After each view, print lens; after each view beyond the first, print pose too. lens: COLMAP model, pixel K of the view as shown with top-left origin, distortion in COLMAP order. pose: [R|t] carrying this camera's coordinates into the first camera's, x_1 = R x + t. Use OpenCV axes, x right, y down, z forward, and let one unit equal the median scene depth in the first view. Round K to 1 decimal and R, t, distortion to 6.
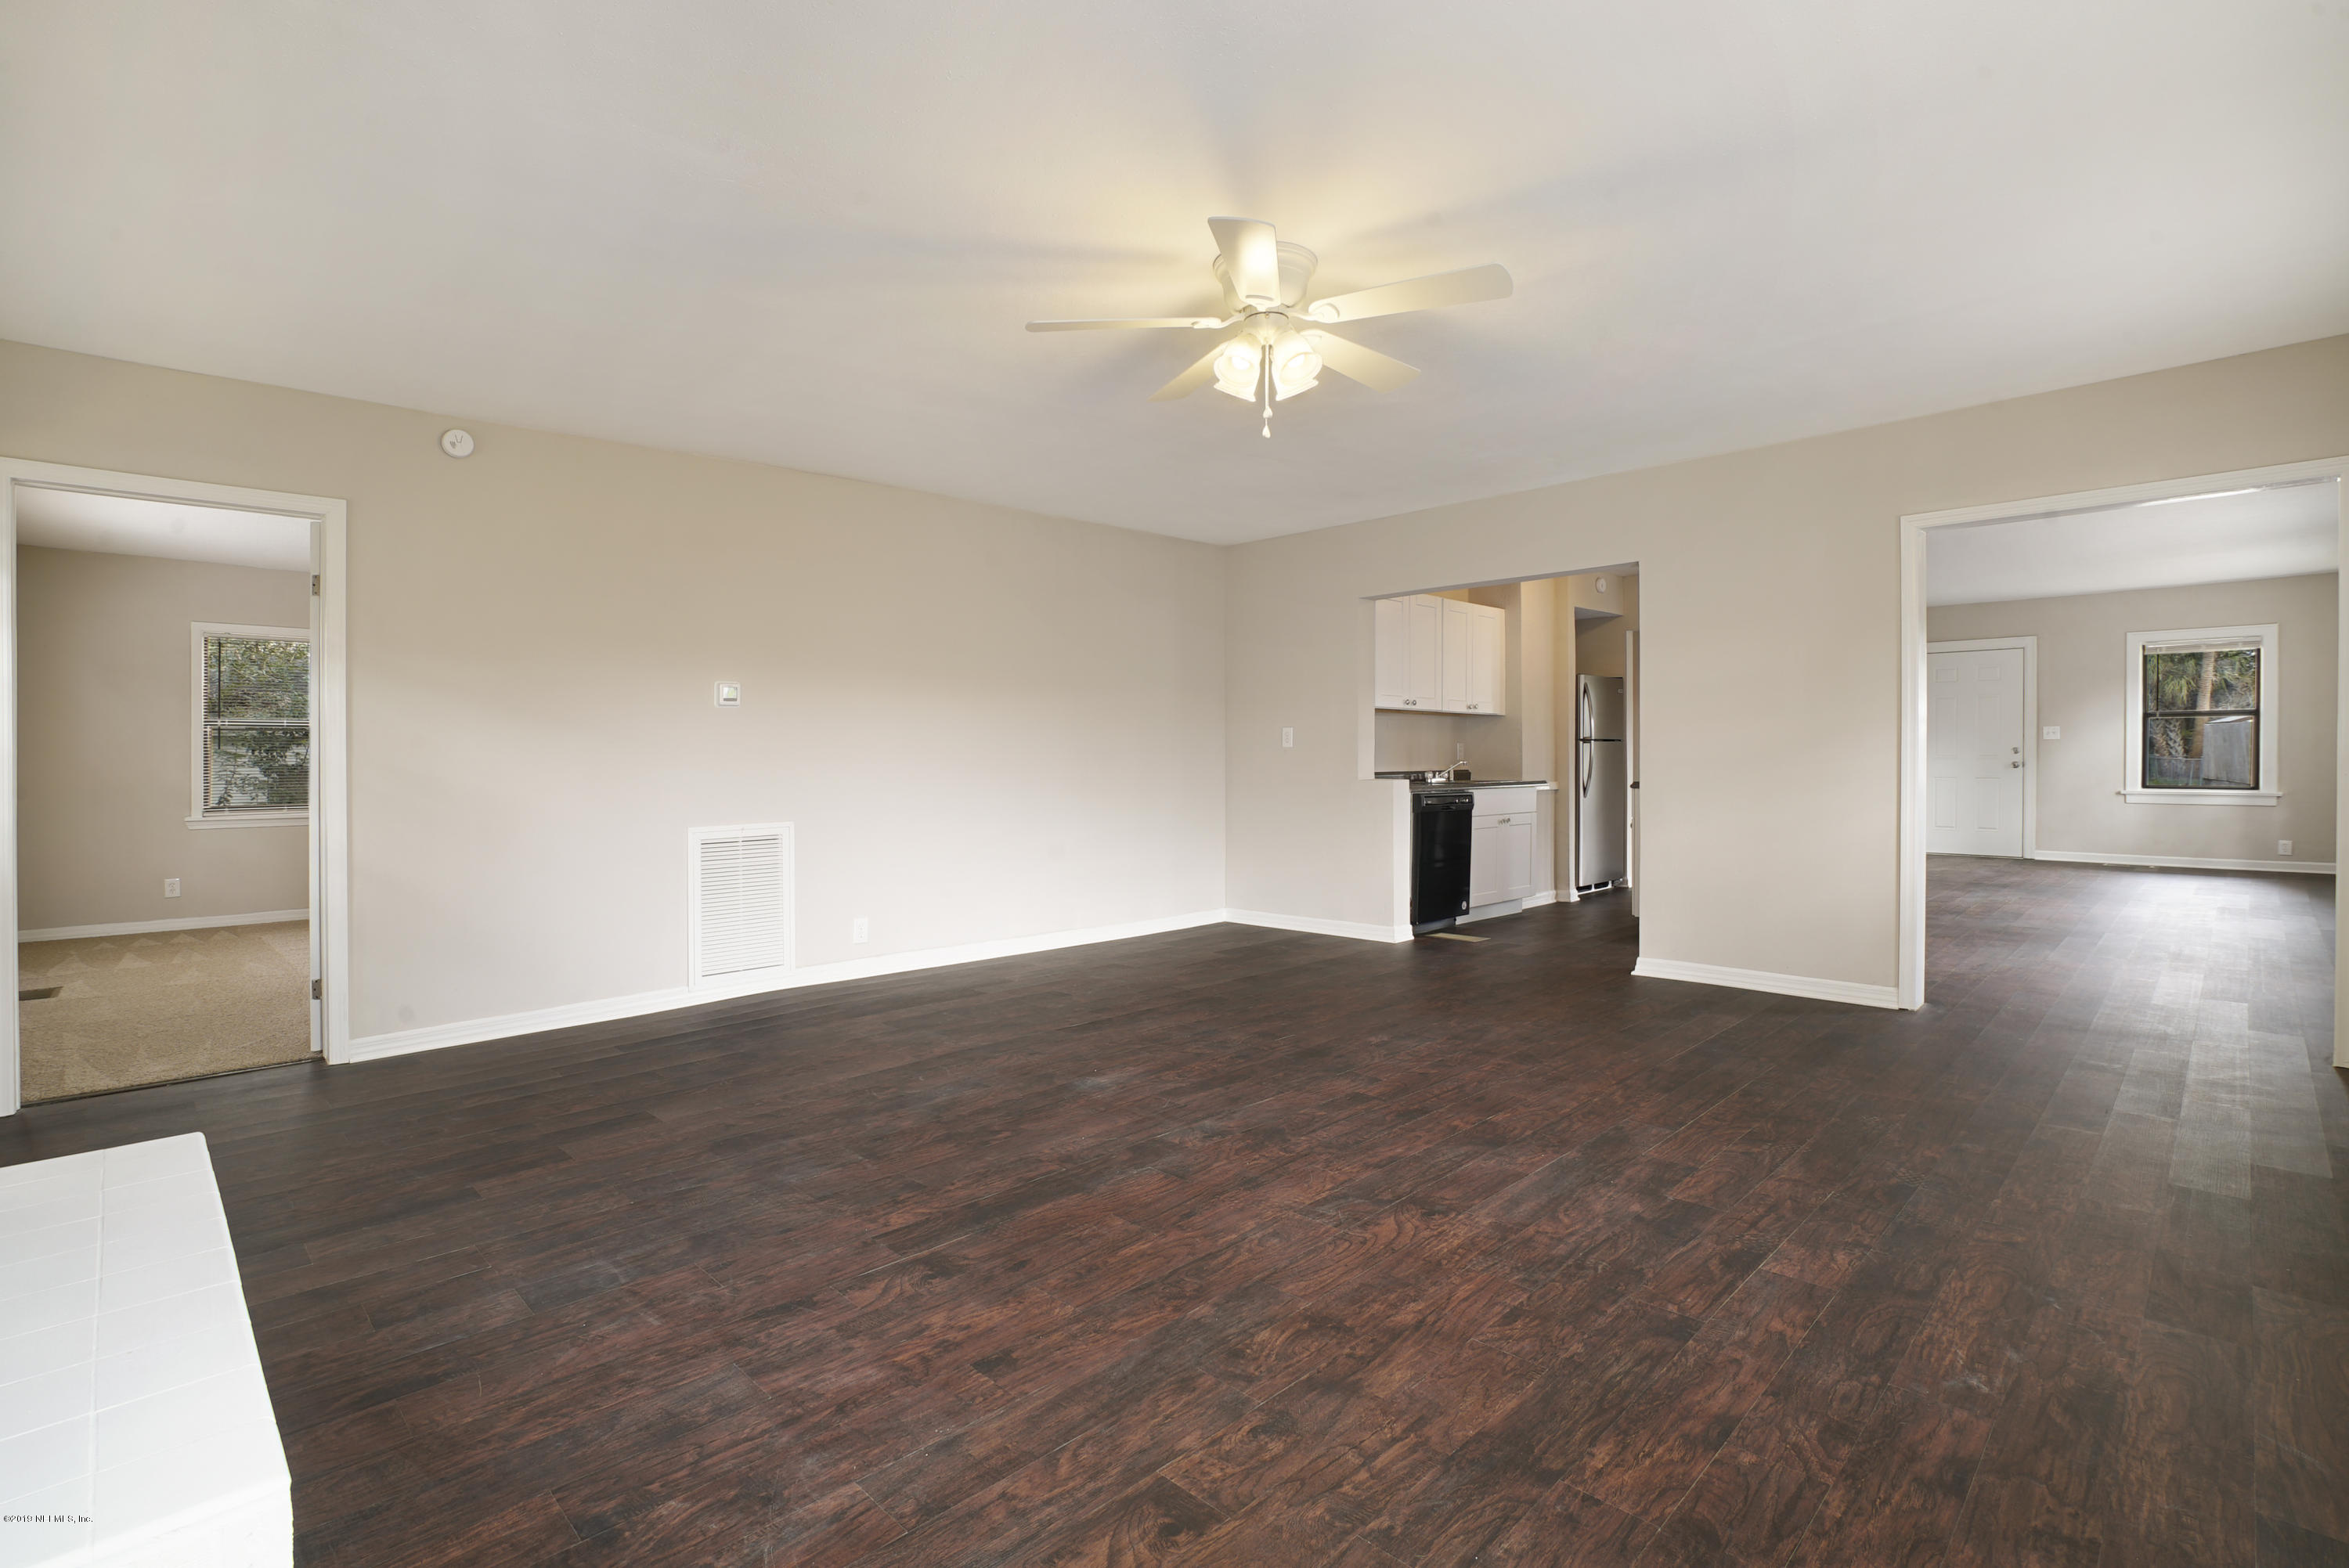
lens RADIAL K [[1061.7, 0, 1144.7], [0, 1061.7, 784.6], [0, 0, 1]] dist [0.001831, -0.000245]
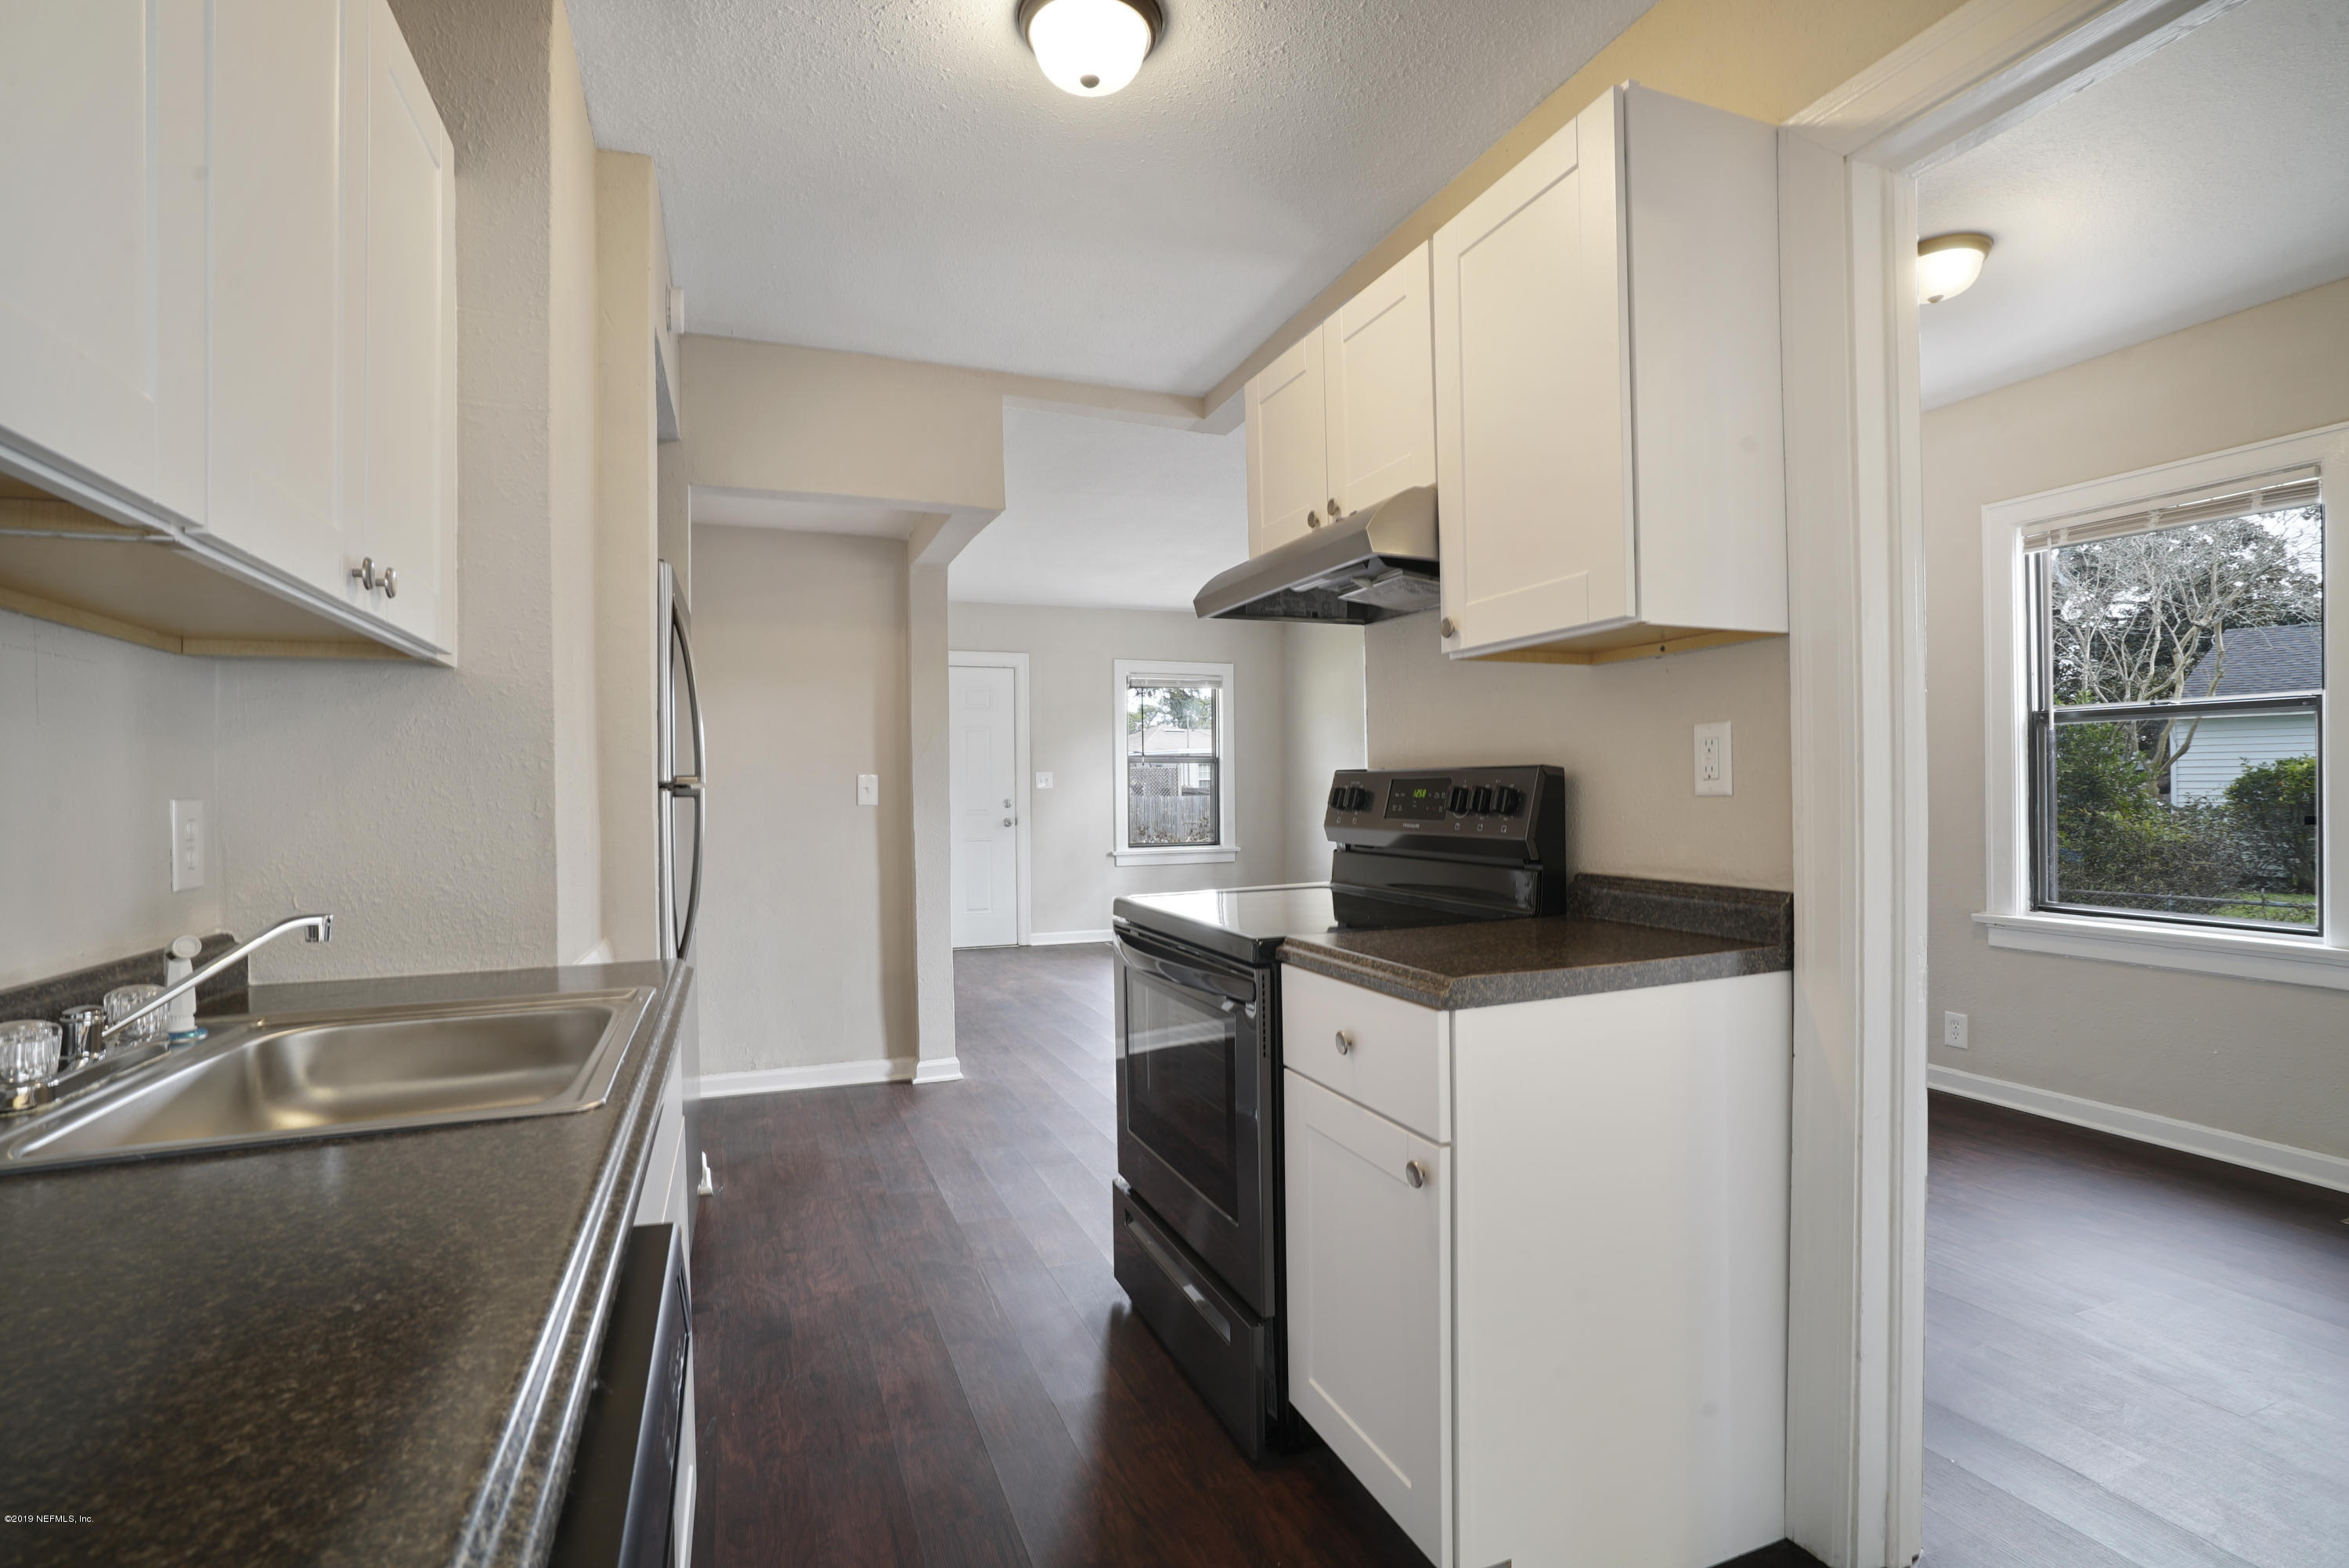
lens RADIAL K [[1092.5, 0, 1174.5], [0, 1092.5, 784.0], [0, 0, 1]] dist [-0.026346, 0.000538]
pose [[0.373316, 0.007838, 0.927671, 0.182755], [0.034655, 0.999149, -0.022388, -0.030965], [-0.927057, 0.040506, 0.372726, 0.758423]]
